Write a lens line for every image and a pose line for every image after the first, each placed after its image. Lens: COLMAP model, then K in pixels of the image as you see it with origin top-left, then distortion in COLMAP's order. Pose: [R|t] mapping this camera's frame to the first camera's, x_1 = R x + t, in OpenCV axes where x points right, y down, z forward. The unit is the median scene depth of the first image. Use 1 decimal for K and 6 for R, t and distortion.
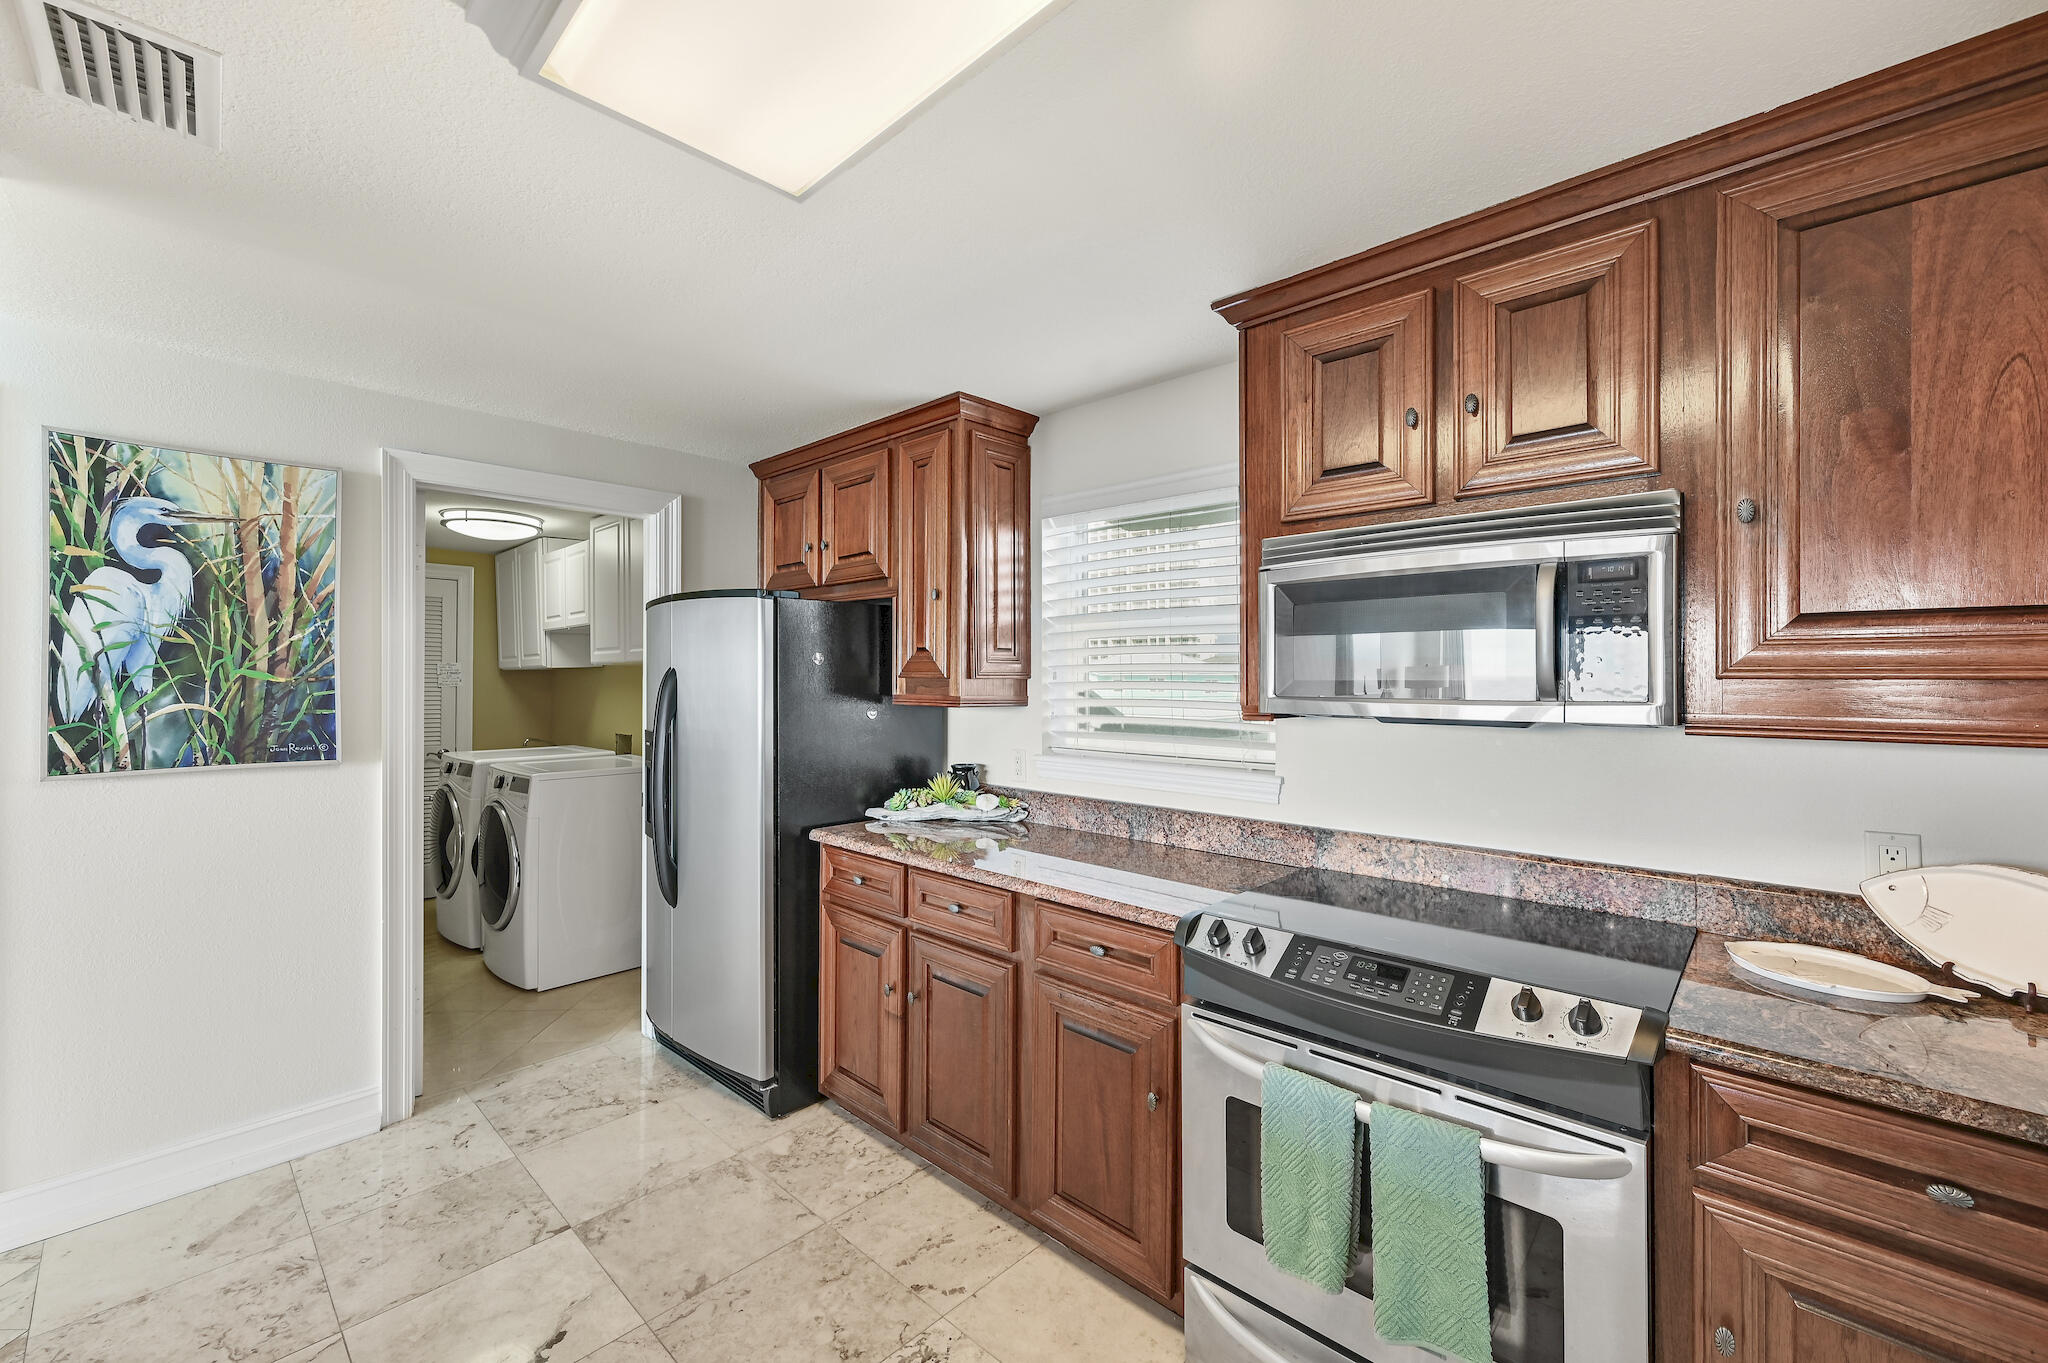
lens RADIAL K [[828.2, 0, 1020.4], [0, 828.2, 679.5], [0, 0, 1]] dist [0.000573, 0.000106]
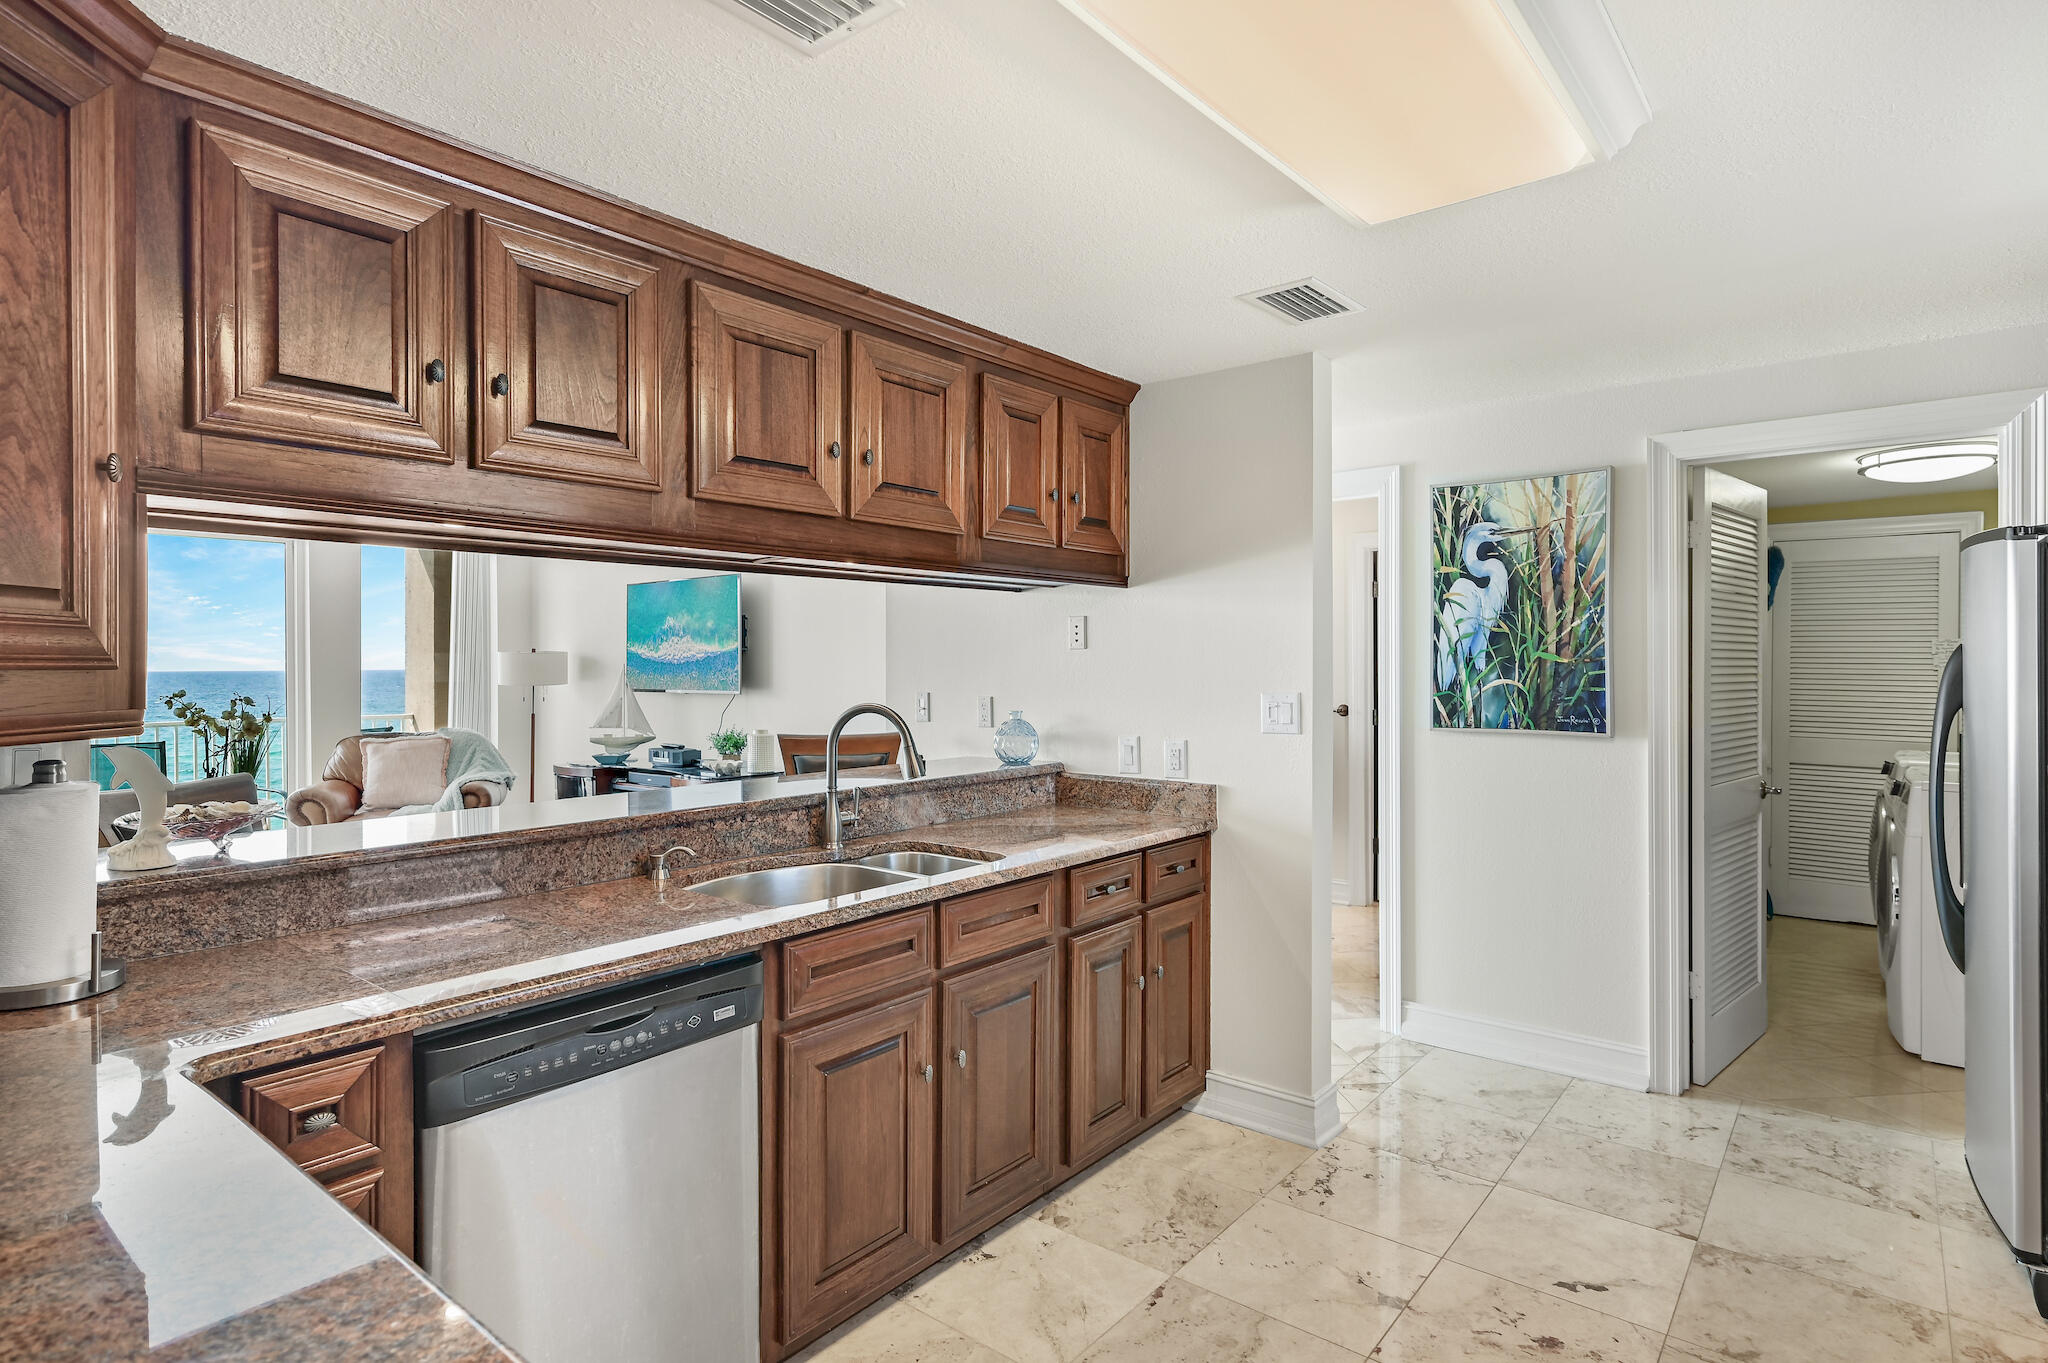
lens RADIAL K [[1049.1, 0, 1024.0], [0, 1049.1, 681.5], [0, 0, 1]] dist [-0.000724, -0.000085]
pose [[0.075579, 0.020259, -0.996934, 0.543568], [0.002784, 0.999785, 0.020528, -0.002778], [0.997136, -0.004327, 0.075506, 0.137792]]
